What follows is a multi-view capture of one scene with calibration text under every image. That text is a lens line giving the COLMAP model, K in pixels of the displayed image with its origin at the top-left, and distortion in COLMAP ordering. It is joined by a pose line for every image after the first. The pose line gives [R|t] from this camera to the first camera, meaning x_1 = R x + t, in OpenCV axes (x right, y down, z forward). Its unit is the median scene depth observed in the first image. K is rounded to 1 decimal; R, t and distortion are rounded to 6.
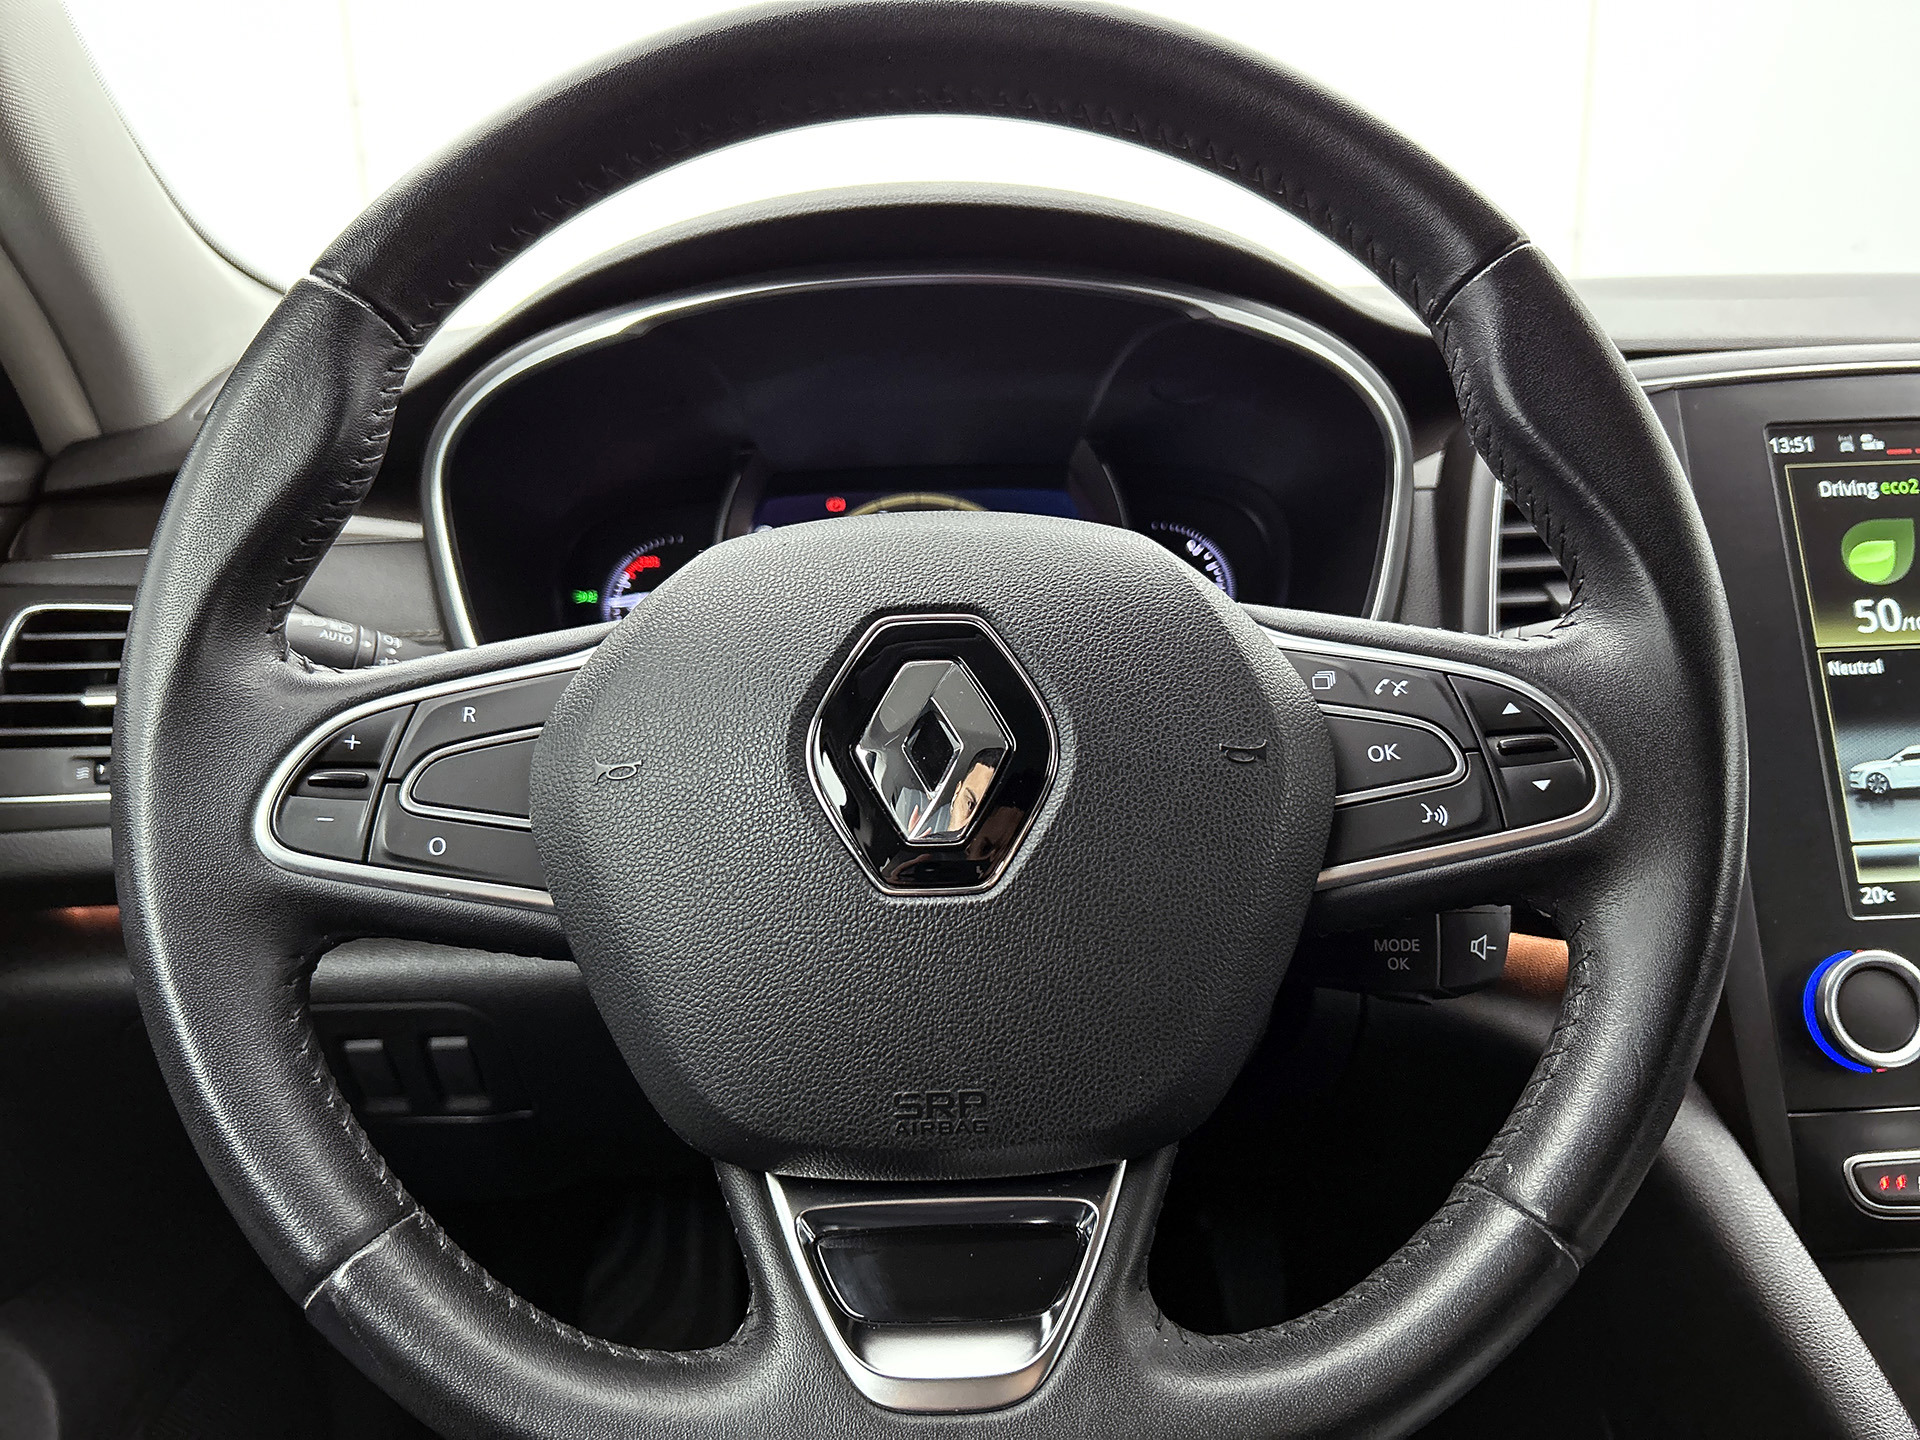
lens RADIAL K [[1459.3, 0, 956.8], [0, 1459.3, 719.6], [0, 0, 1]] dist [0.011710, -0.001181]
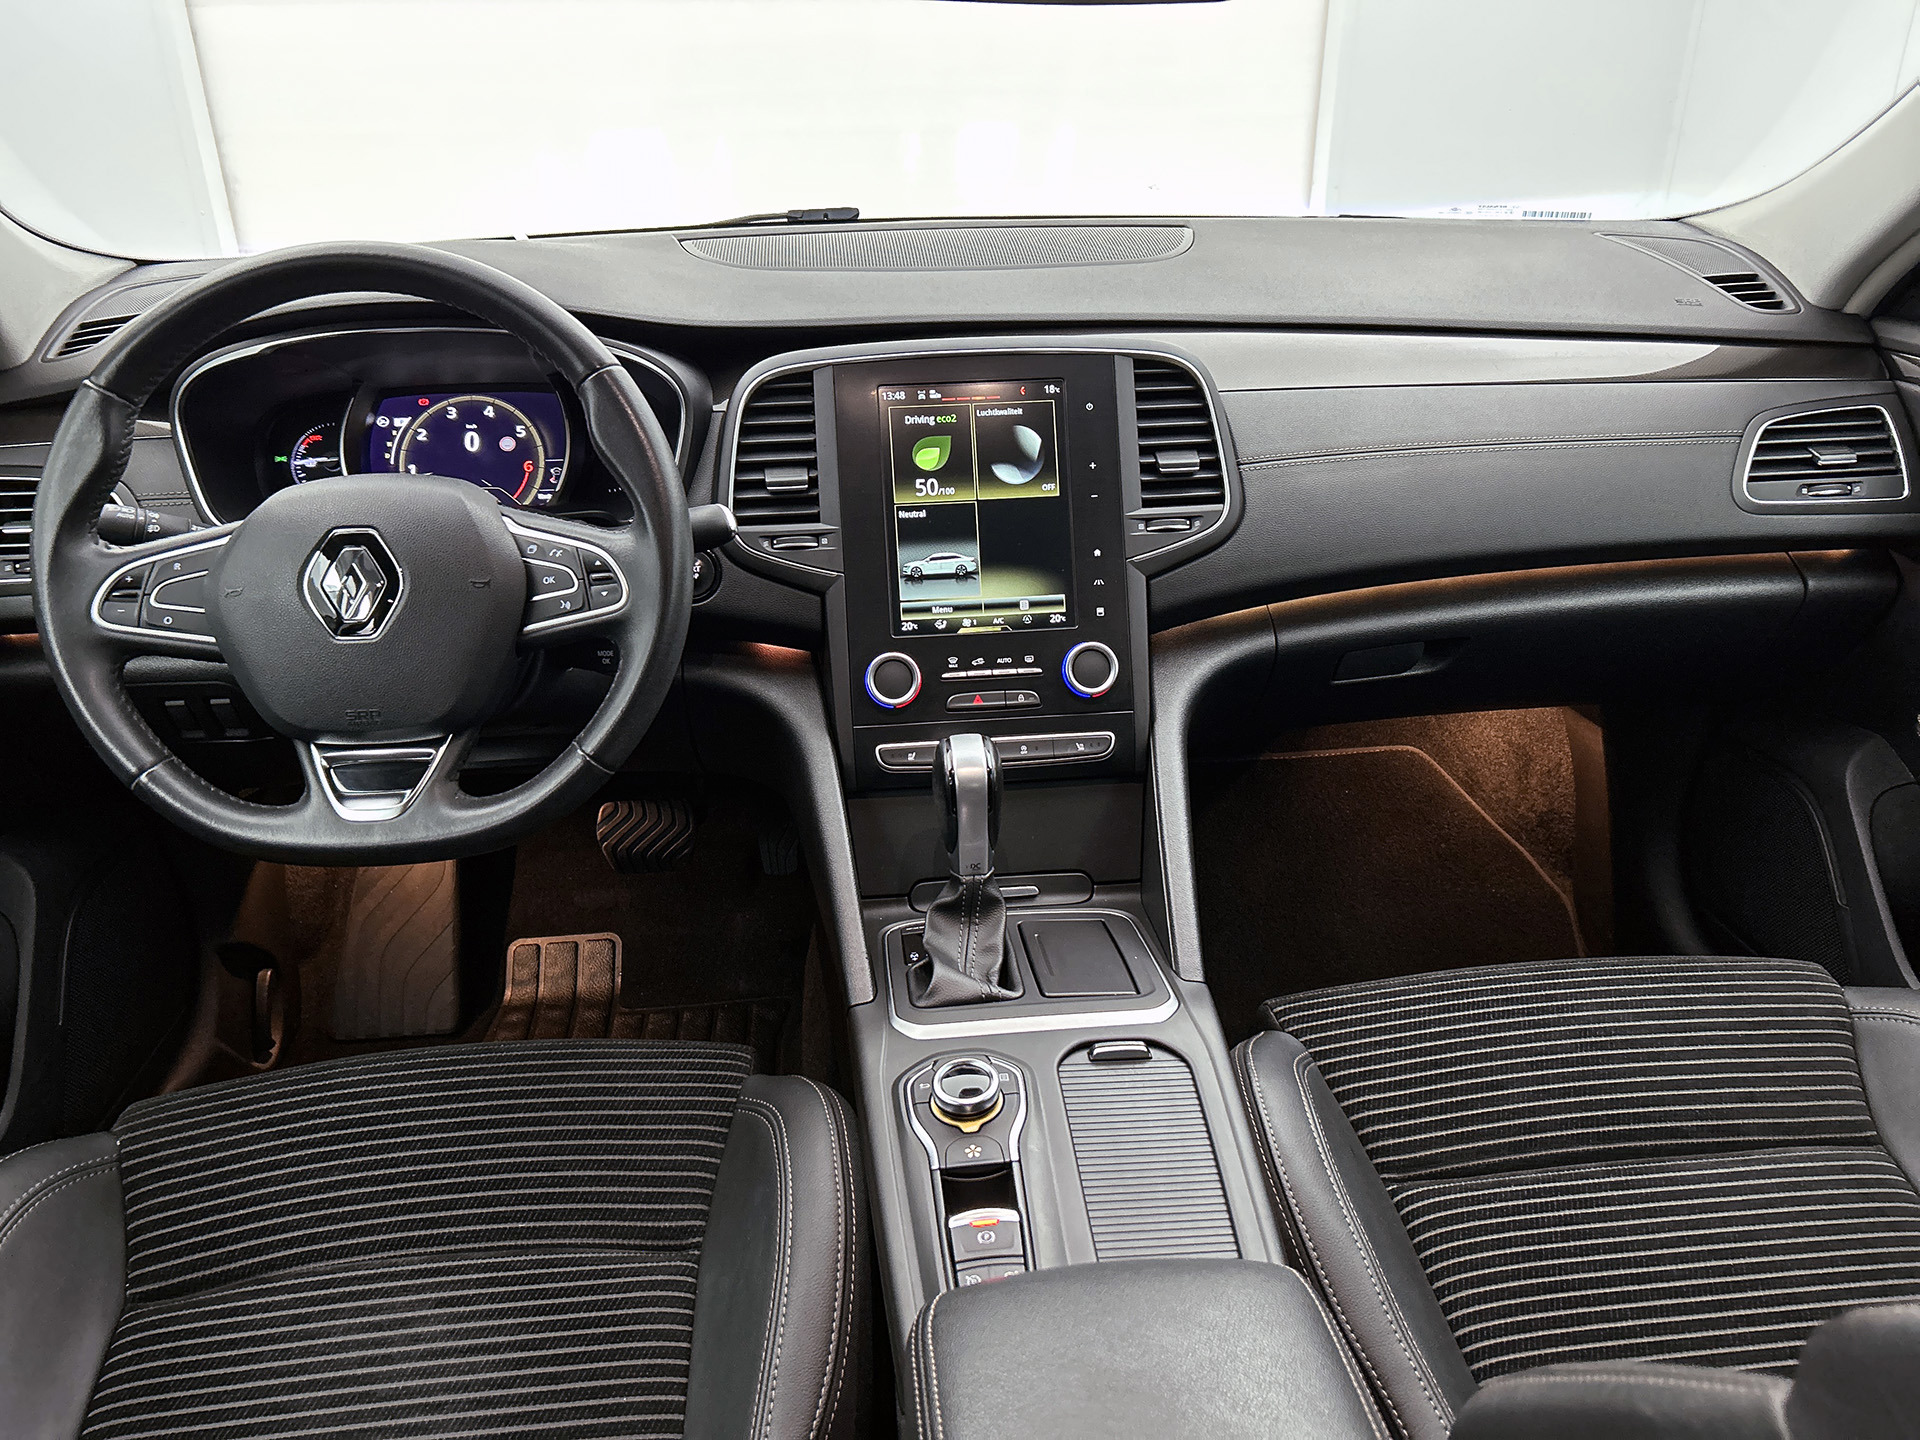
lens RADIAL K [[1459.3, 0, 964.2], [0, 1459.3, 722.4], [0, 0, 1]] dist [0.011710, -0.001181]
pose [[0.999341, -0.009661, 0.034992, 0.893054], [0.002105, 0.977739, 0.209813, -0.257504], [-0.036240, -0.209601, 0.977115, -1.500703]]
